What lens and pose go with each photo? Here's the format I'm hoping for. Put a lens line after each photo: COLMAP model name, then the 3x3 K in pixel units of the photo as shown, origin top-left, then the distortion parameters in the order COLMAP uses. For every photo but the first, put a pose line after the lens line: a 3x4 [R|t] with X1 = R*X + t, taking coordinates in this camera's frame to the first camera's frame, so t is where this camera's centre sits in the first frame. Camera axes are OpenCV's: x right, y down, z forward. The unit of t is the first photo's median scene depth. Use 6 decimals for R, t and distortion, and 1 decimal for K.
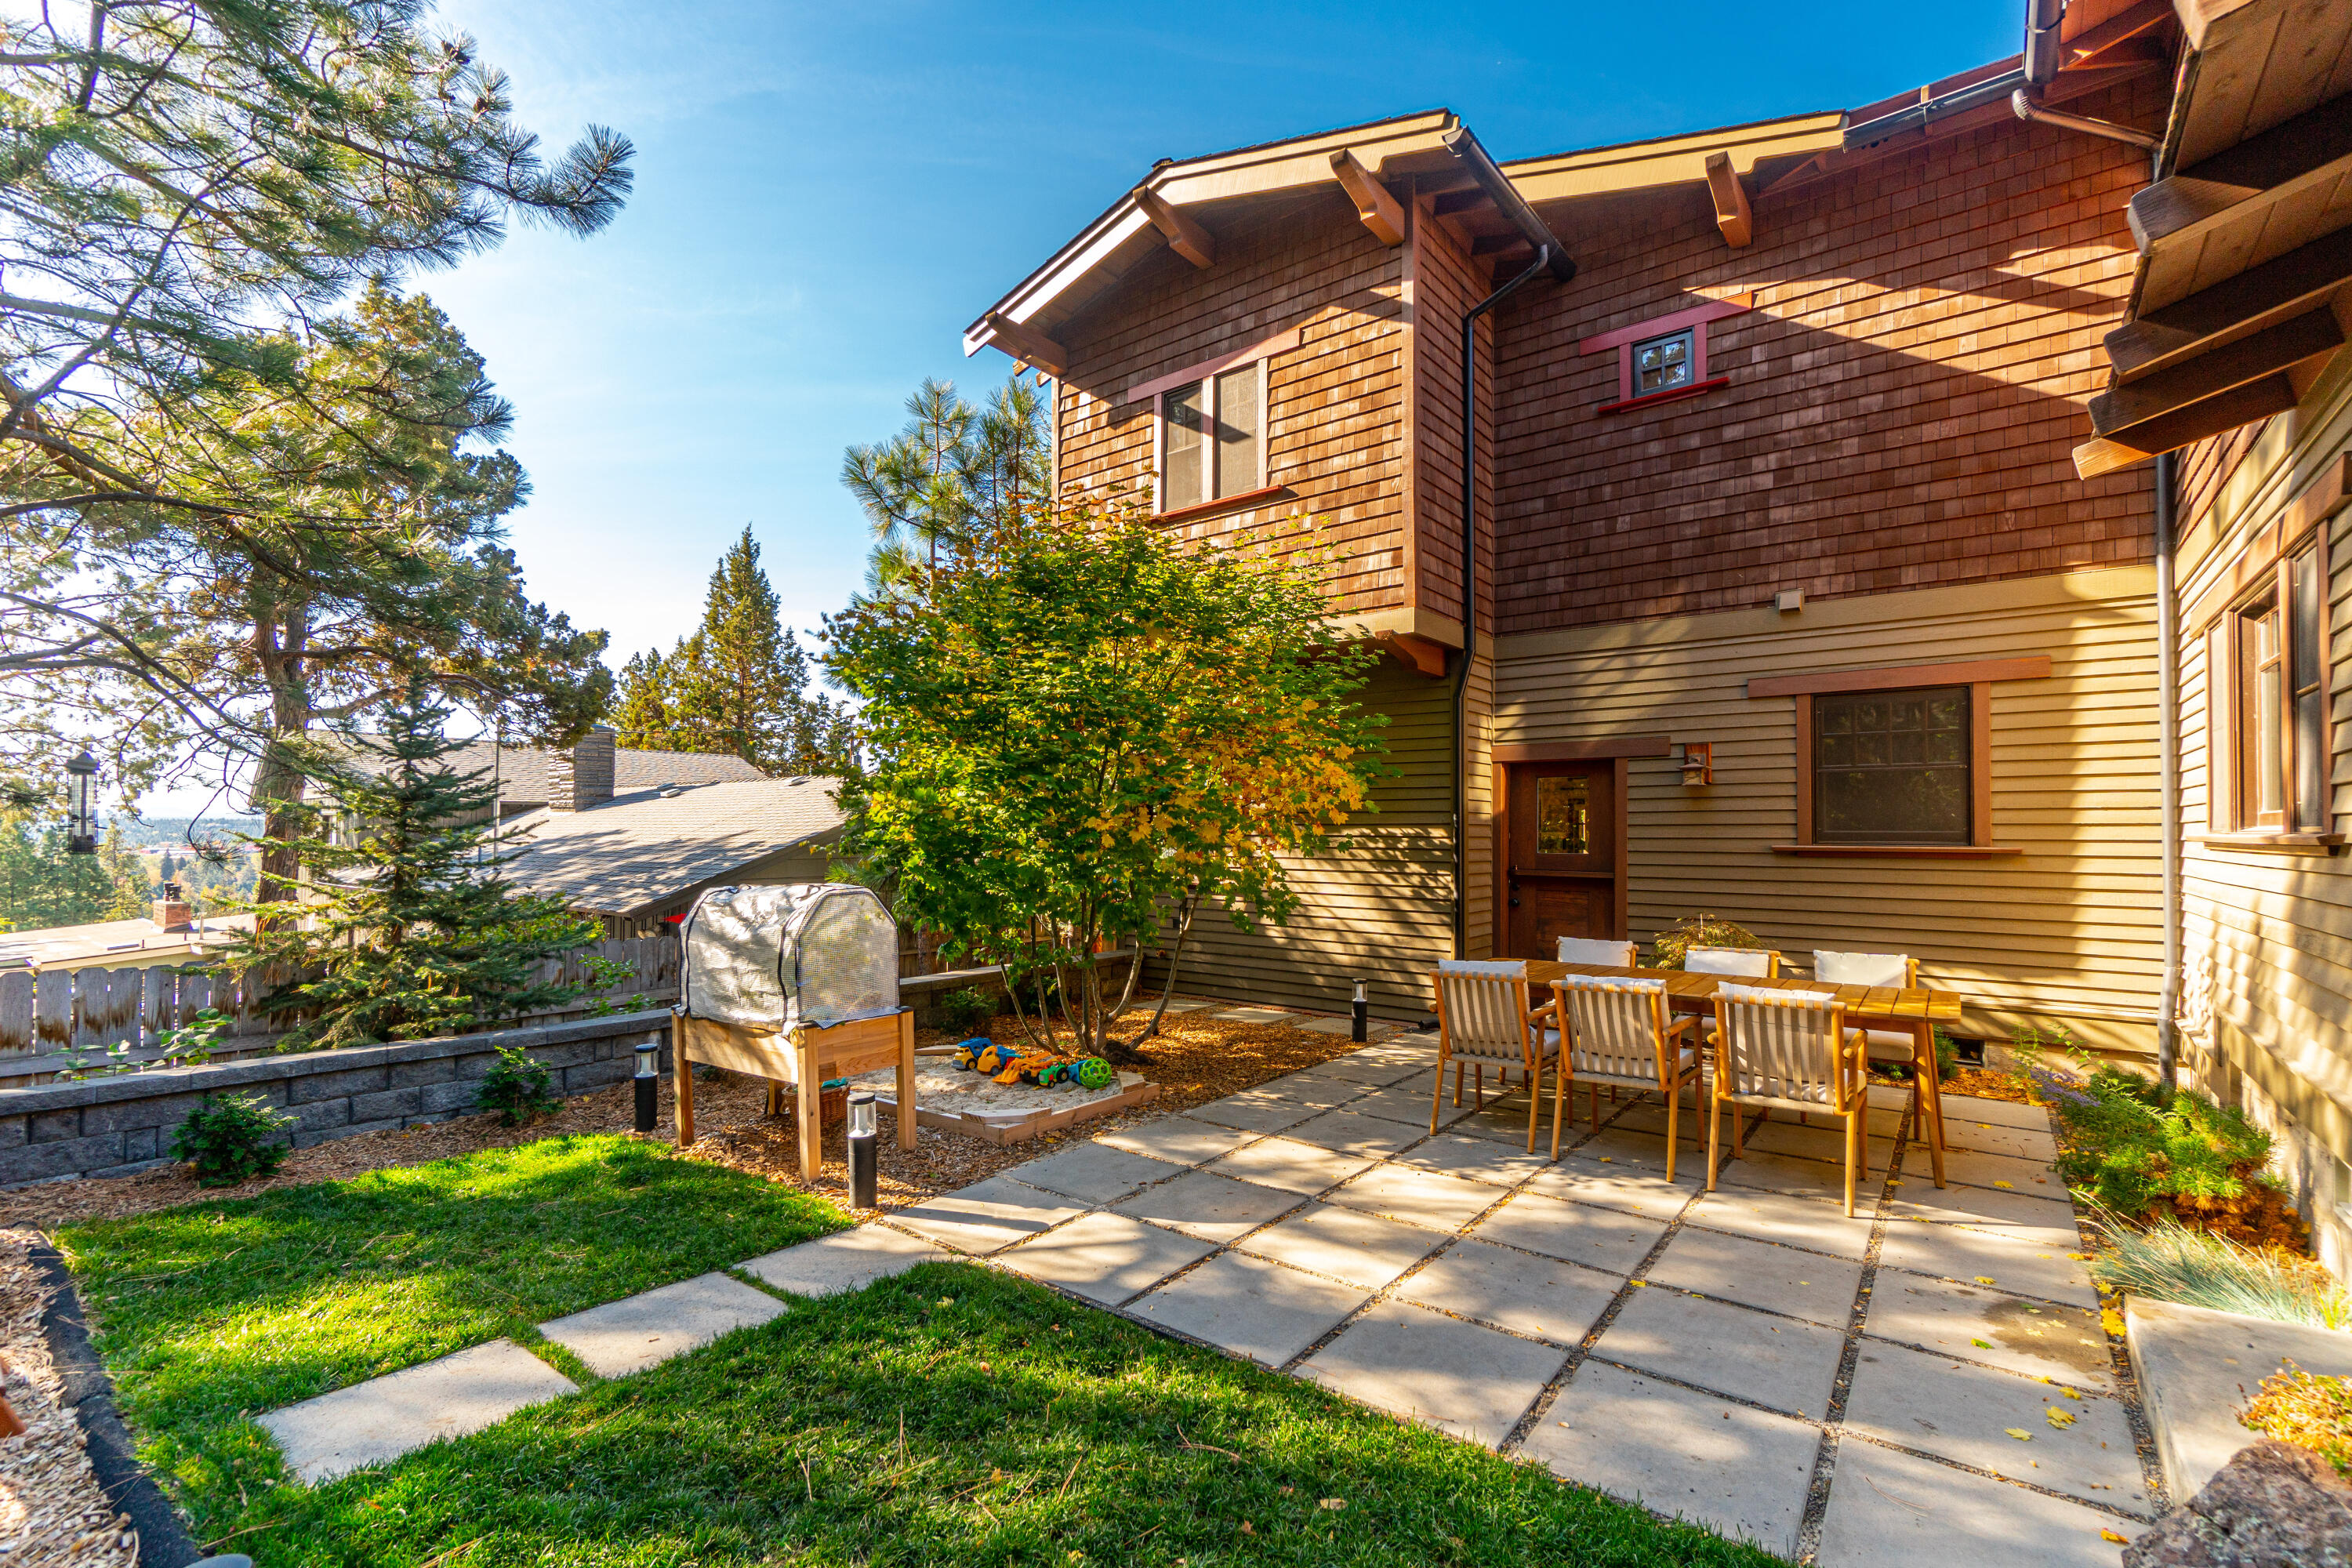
lens RADIAL K [[1010.8, 0, 1168.2], [0, 1010.8, 830.2], [0, 0, 1]] dist [-0.027173, -0.000012]
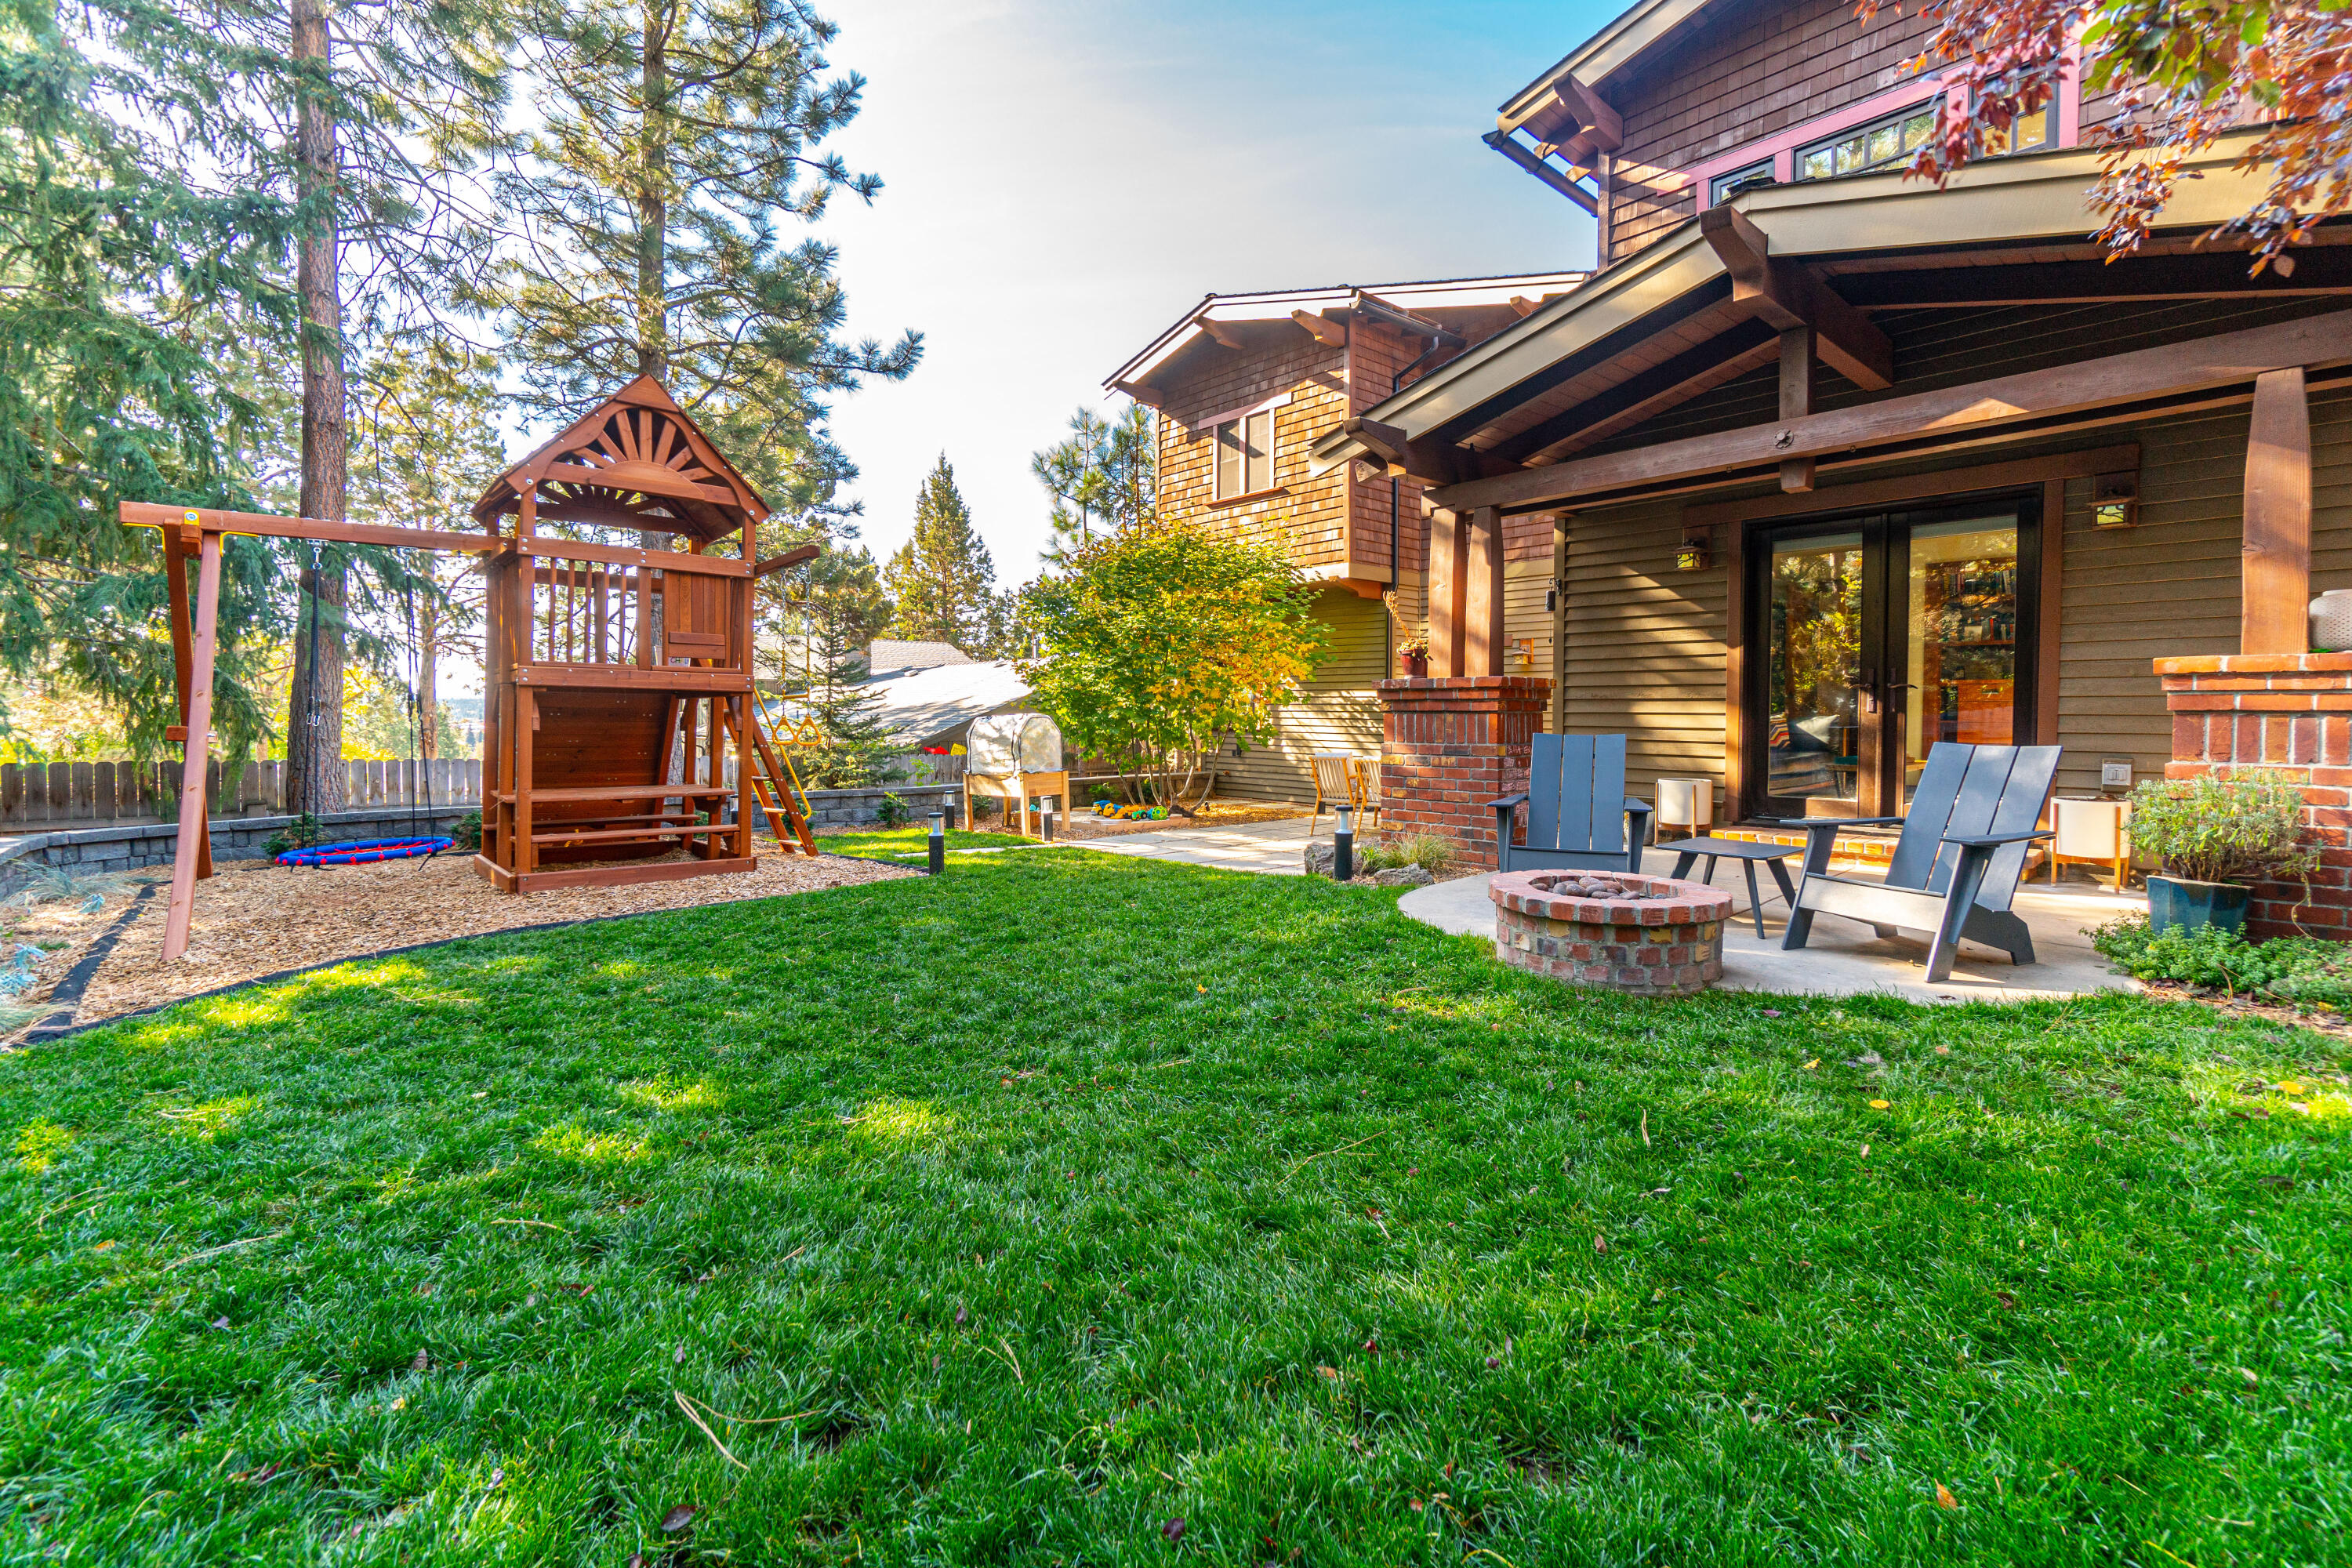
lens RADIAL K [[1027.3, 0, 1176.0], [0, 1027.3, 784.0], [0, 0, 1]] dist [-0.001401, -0.000066]
pose [[0.986690, 0.009634, -0.162329, 0.222624], [0.002527, 0.997214, 0.074545, 0.025341], [0.162595, -0.073964, 0.983917, -0.760189]]
